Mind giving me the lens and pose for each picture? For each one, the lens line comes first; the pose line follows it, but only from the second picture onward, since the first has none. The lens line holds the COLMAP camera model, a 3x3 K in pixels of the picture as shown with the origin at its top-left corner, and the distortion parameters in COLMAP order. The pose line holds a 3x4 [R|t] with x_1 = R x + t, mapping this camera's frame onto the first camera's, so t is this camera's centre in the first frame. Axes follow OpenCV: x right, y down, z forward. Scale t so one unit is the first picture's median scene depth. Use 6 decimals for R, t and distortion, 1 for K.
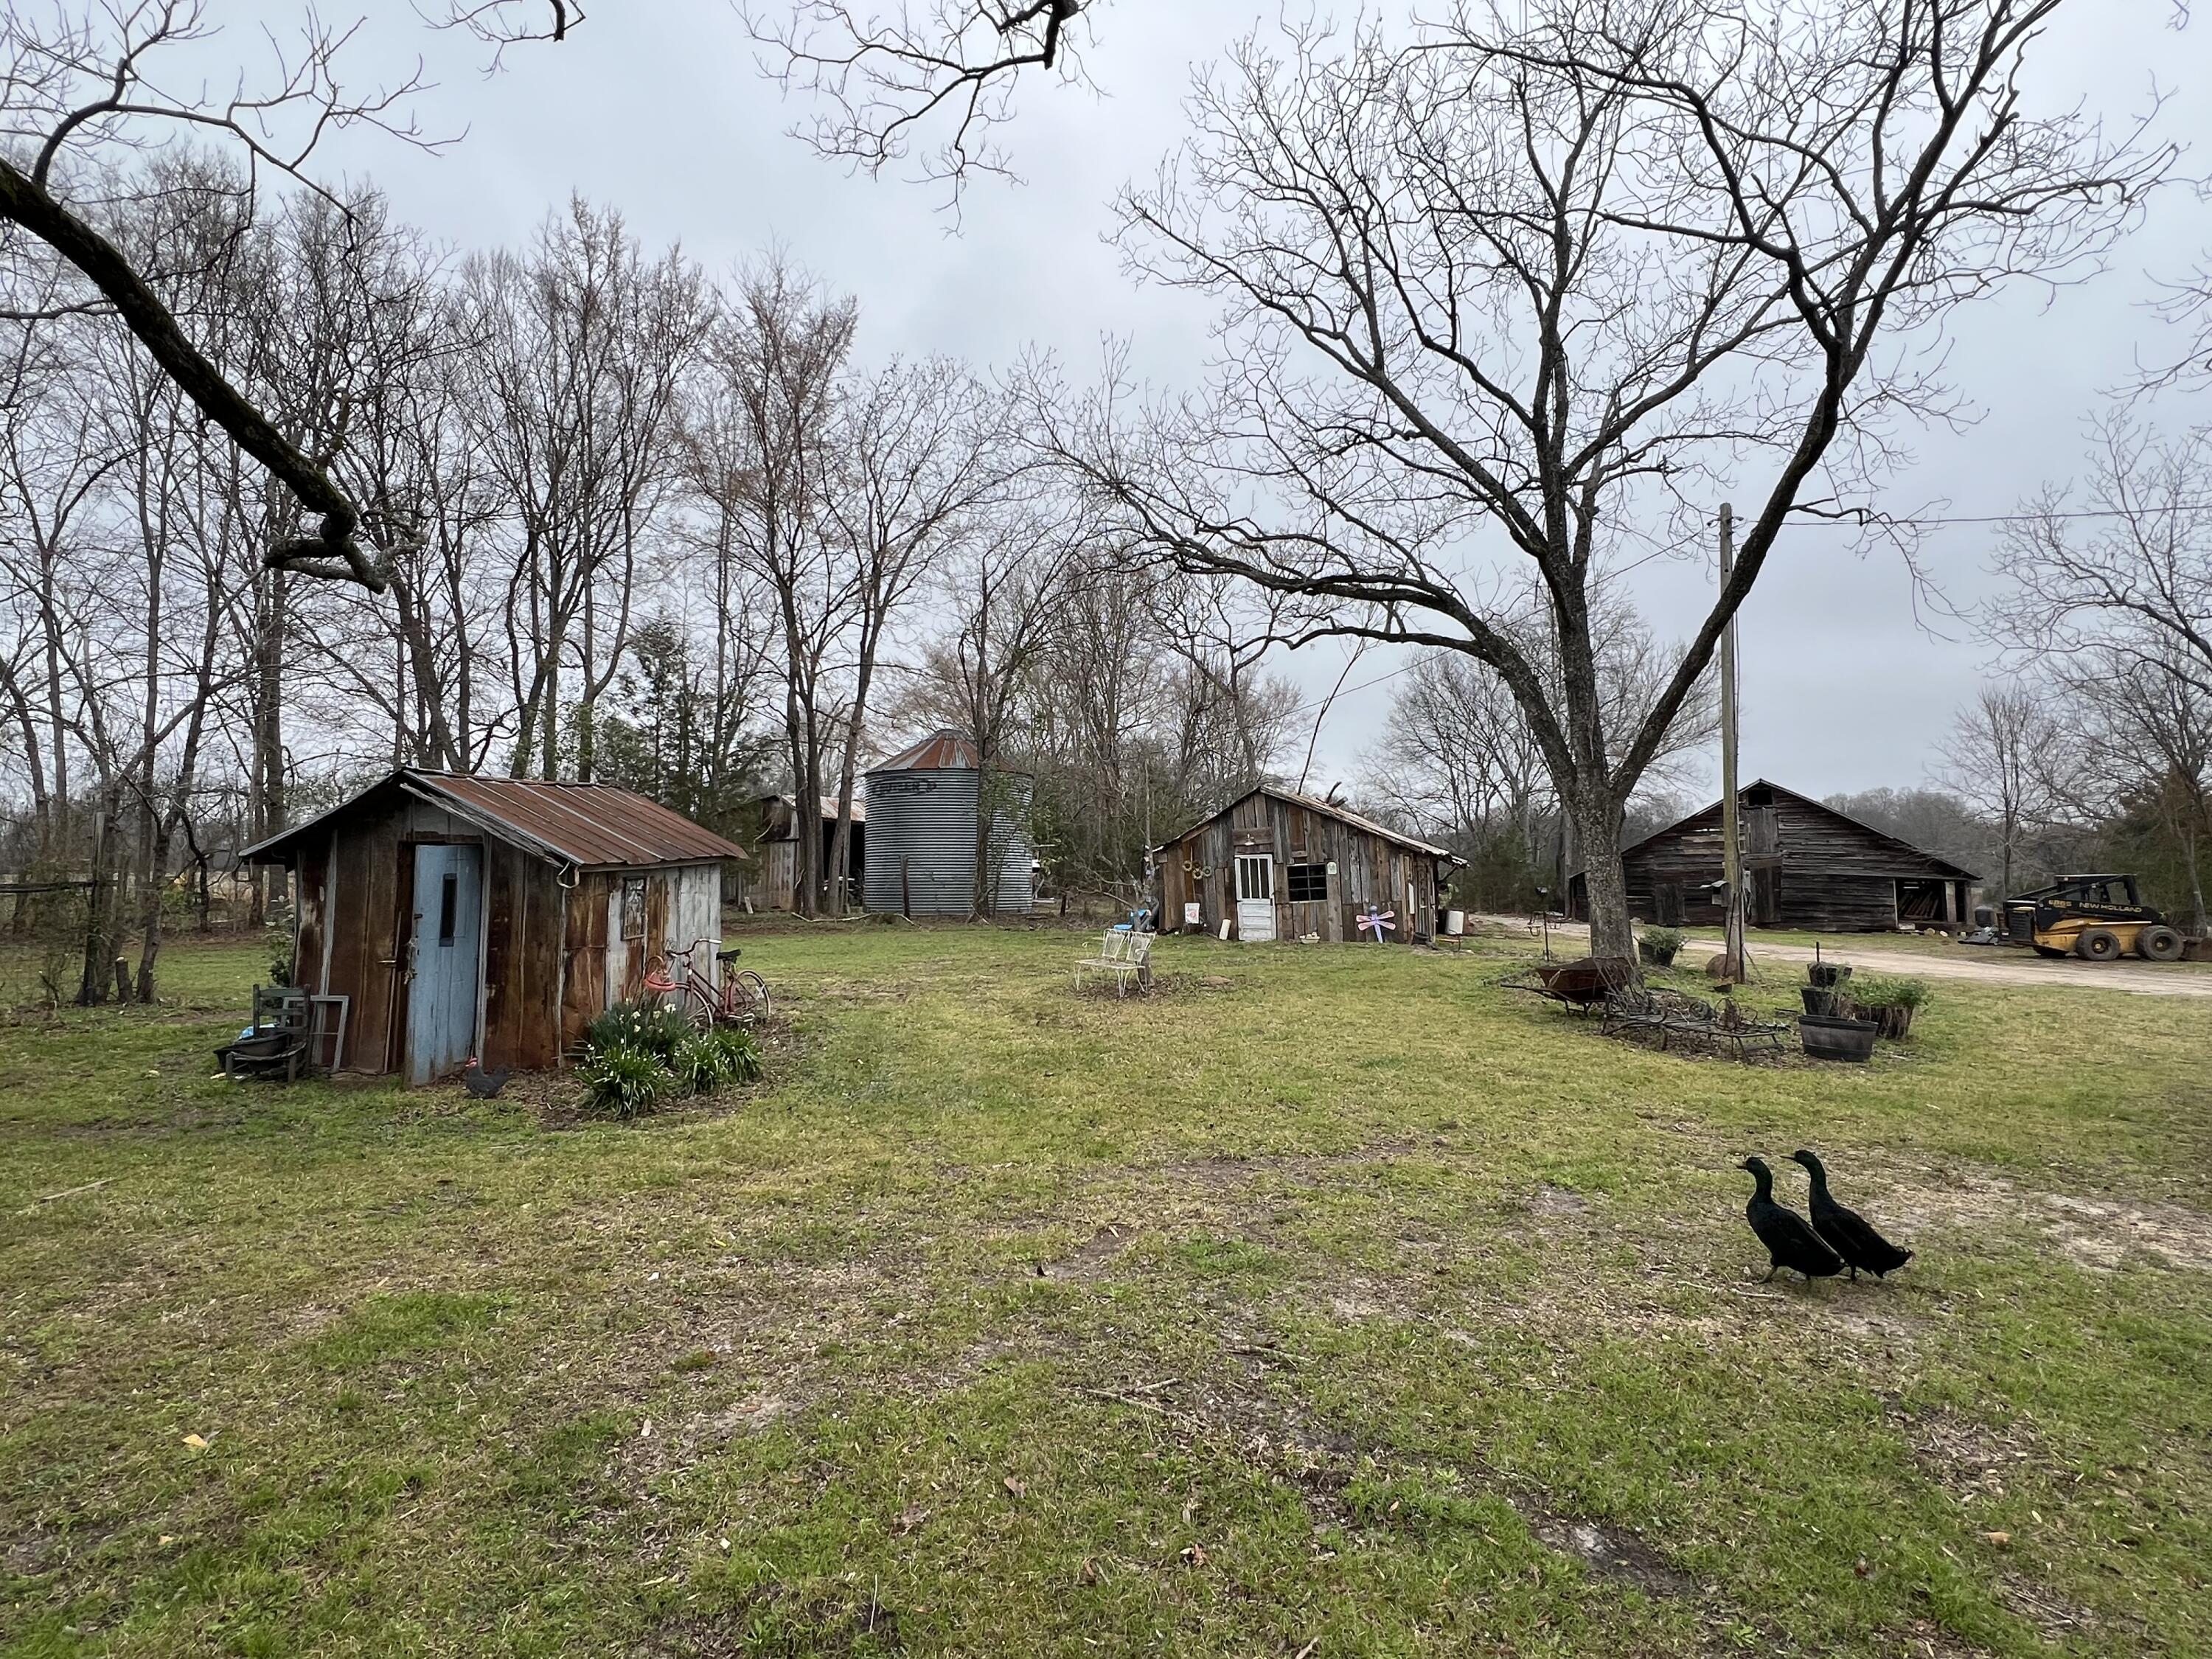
lens RADIAL K [[1123.0, 0, 1101.7], [0, 1123.0, 816.4], [0, 0, 1]] dist [-0.002327, 0.000342]
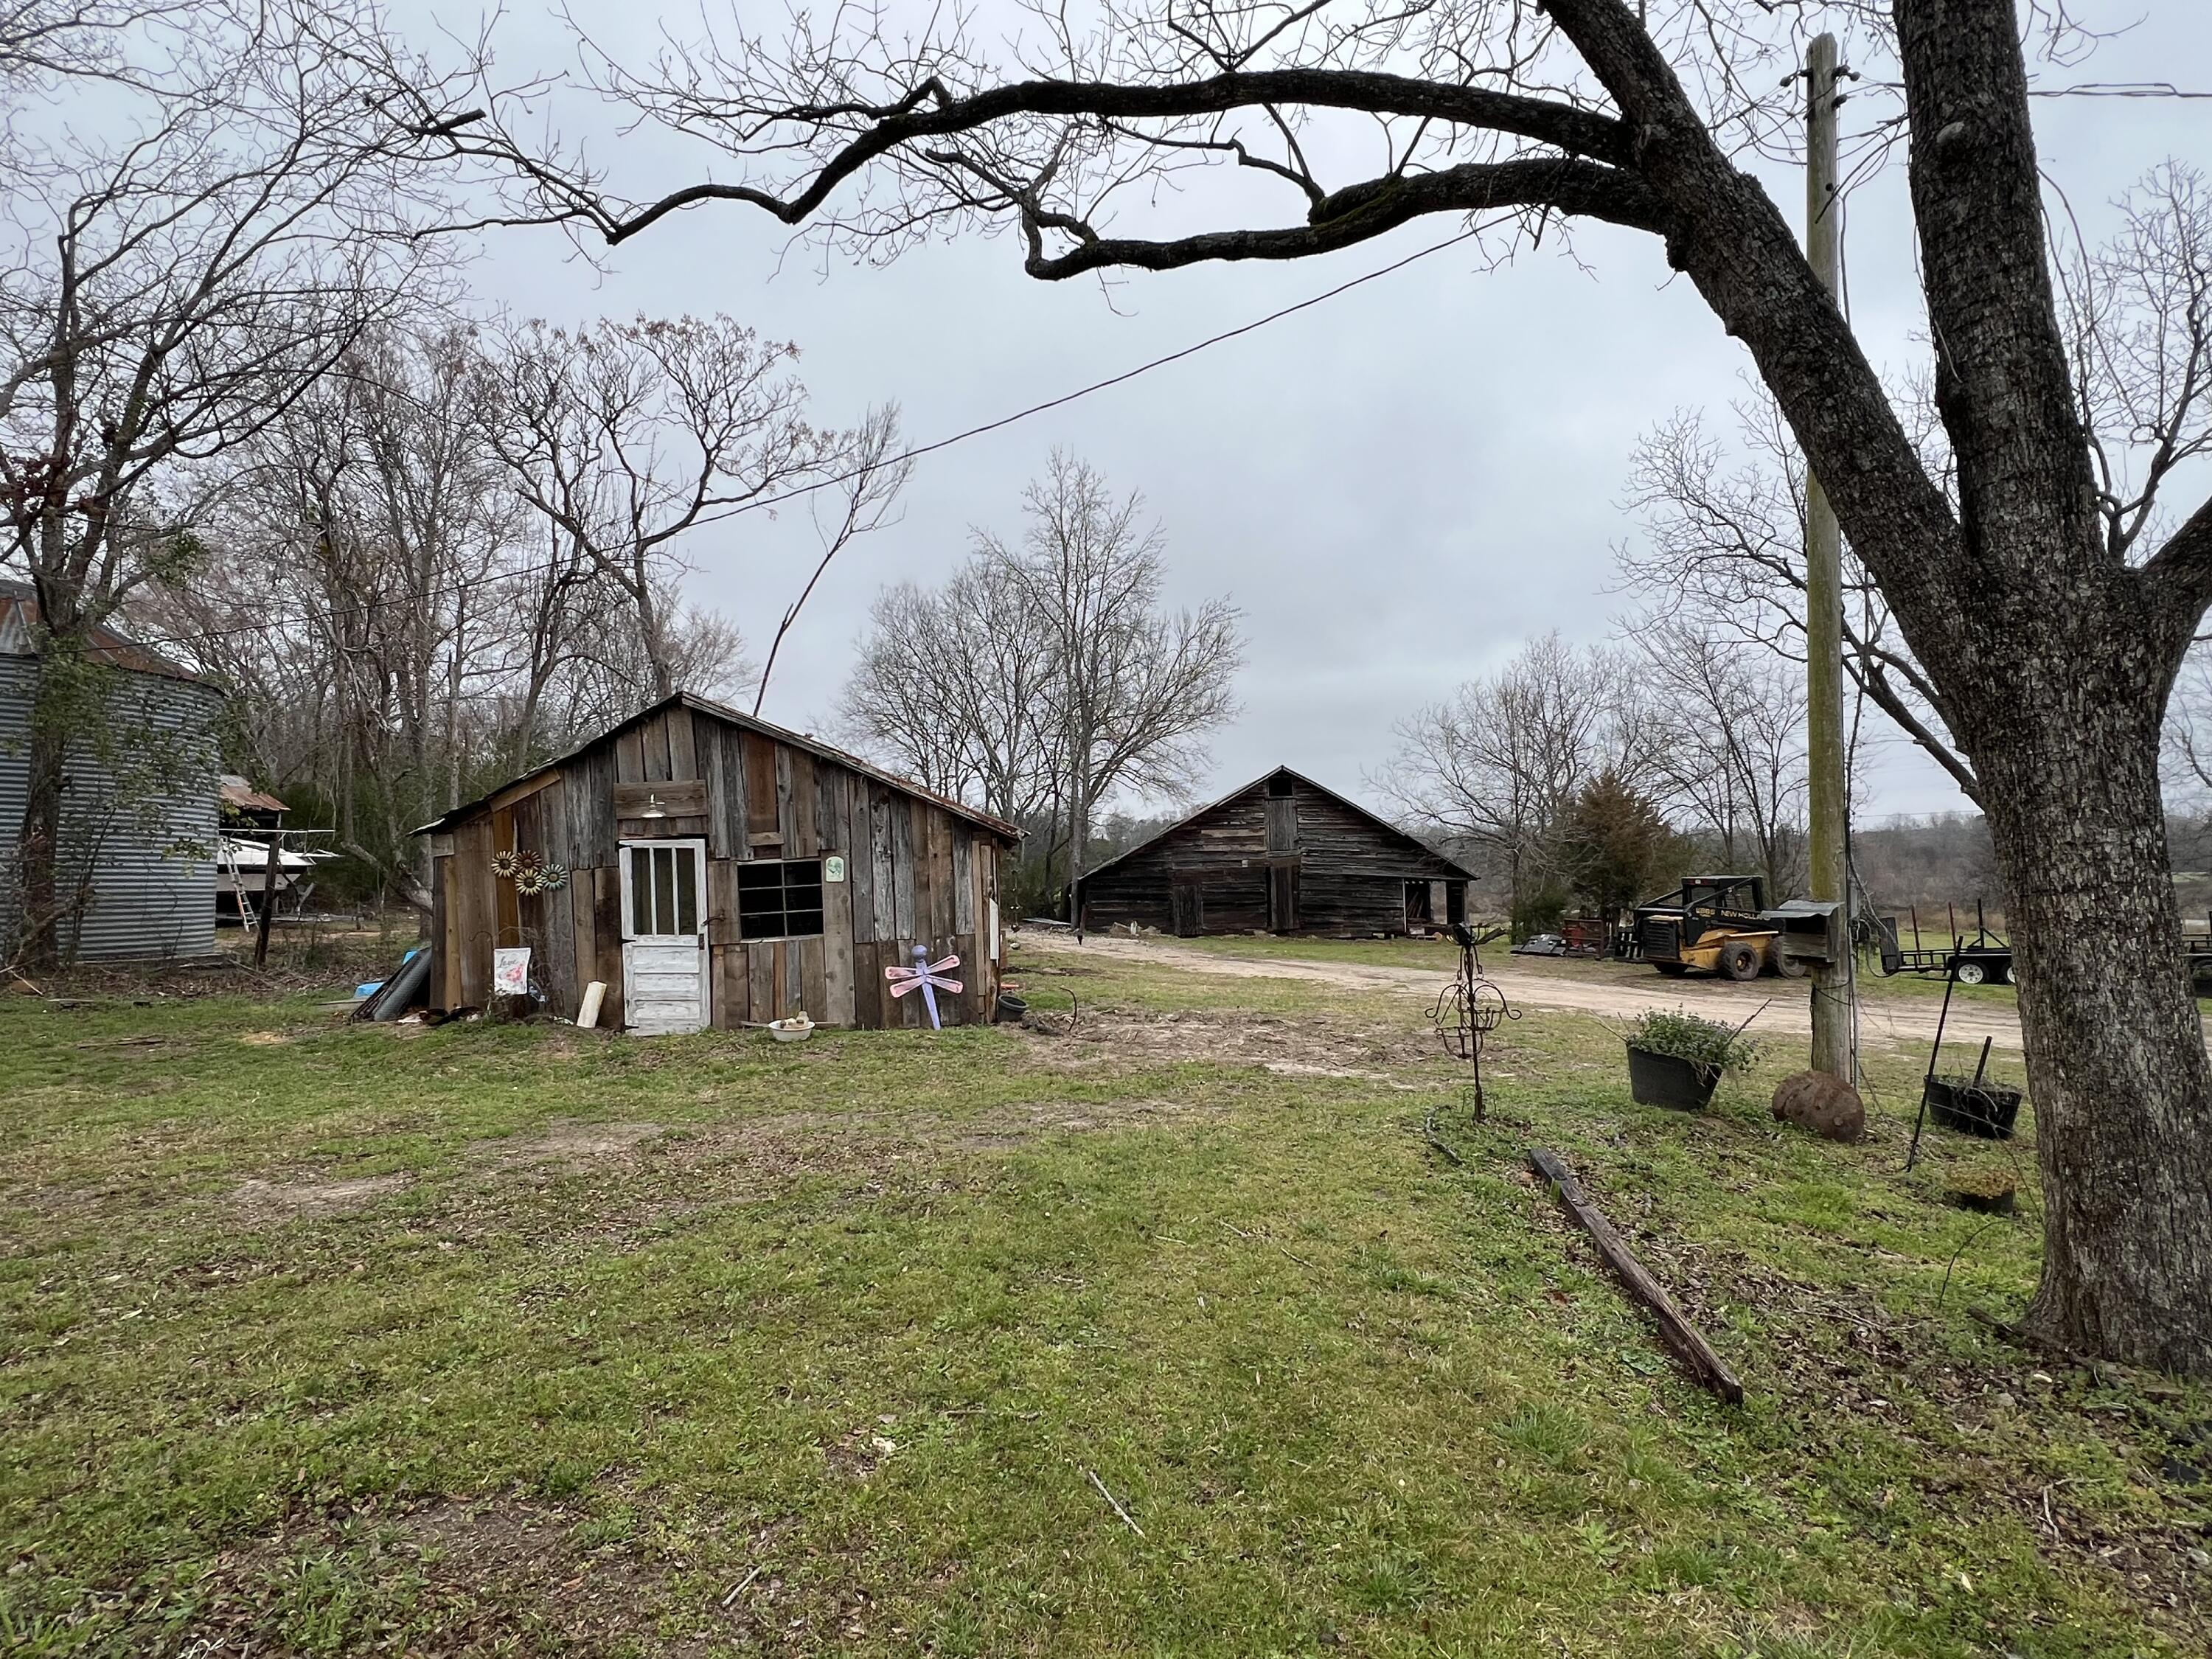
lens RADIAL K [[1123.0, 0, 1091.5], [0, 1123.0, 821.9], [0, 0, 1]] dist [-0.002327, 0.000342]
pose [[0.880319, 0.019844, 0.473967, 0.071739], [-0.023108, 0.999732, 0.001063, 0.022355], [-0.473819, -0.011889, 0.880542, 0.511722]]
